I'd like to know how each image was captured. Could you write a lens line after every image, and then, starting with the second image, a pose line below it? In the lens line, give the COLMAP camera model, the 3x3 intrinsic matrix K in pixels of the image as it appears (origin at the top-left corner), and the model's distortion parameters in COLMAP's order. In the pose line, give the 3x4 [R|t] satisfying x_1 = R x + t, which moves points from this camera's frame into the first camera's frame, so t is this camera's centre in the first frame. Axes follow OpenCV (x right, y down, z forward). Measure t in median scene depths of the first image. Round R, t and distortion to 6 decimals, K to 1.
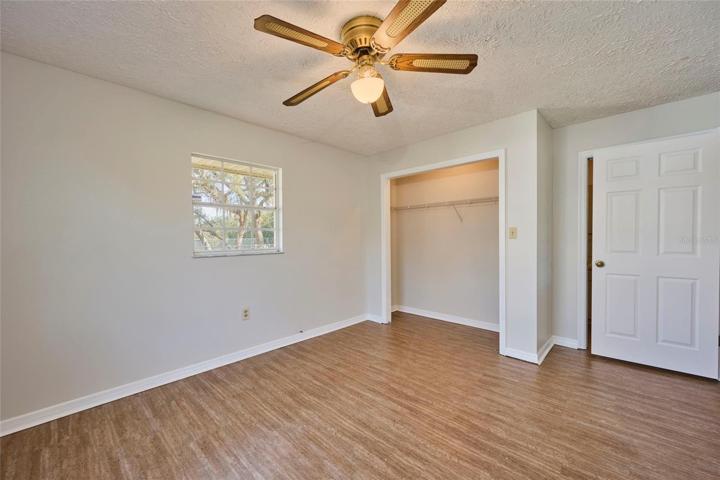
lens RADIAL K [[283.5, 0, 357.2], [0, 283.5, 243.9], [0, 0, 1]] dist [0.001425, 0.000092]
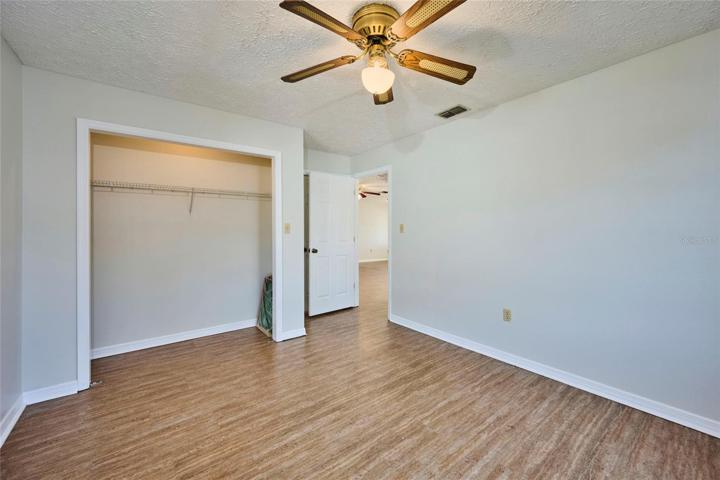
lens RADIAL K [[283.5, 0, 375.4], [0, 283.5, 231.9], [0, 0, 1]] dist [0.001425, 0.000092]
pose [[0.133453, -0.000188, 0.991055, -0.587518], [0.026754, 0.999636, -0.003413, -0.012697], [-0.990694, 0.026970, 0.133409, 0.561683]]
